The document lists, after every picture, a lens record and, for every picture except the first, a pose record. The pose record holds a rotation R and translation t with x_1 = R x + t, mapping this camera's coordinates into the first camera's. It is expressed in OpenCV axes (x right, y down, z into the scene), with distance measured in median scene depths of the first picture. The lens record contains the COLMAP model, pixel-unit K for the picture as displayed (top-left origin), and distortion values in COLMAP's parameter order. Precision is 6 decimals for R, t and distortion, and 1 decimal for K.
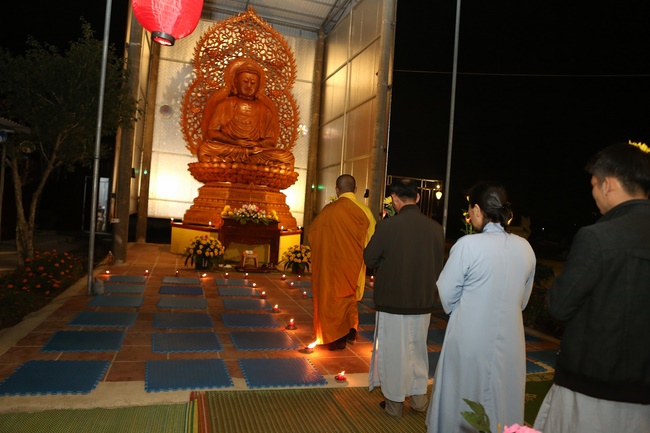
lens RADIAL K [[442.2, 0, 325.0], [0, 442.2, 216.5], [0, 0, 1]] dist [-0.116107, 0.095697]
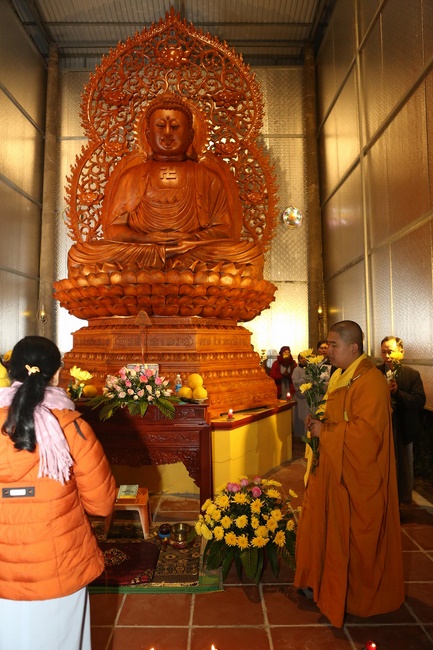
lens RADIAL K [[442.2, 0, 216.5], [0, 442.2, 325.0], [0, 0, 1]] dist [-0.116107, 0.095697]
pose [[0.946702, -0.089378, -0.309463, 0.024315], [0.071766, 0.995110, -0.067860, -0.024561], [0.314014, 0.042034, 0.948487, 0.513563]]
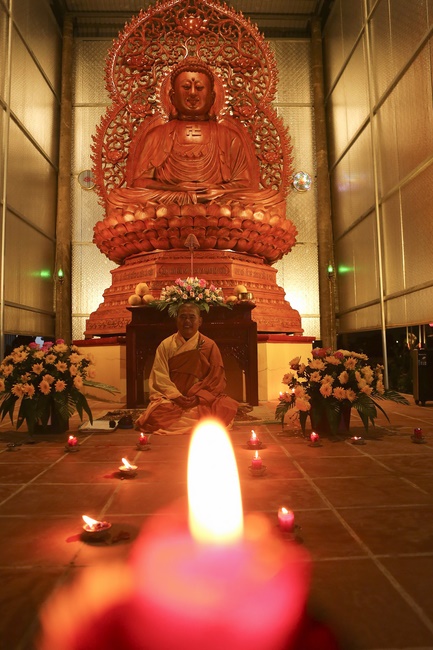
lens RADIAL K [[484.4, 0, 216.5], [0, 484.4, 325.0], [0, 0, 1]] dist [-0.113250, 0.091256]
pose [[0.956290, -0.102054, -0.274033, -0.004872], [0.082800, 0.993272, -0.080962, 0.055231], [0.280452, 0.054733, 0.958306, 0.417706]]
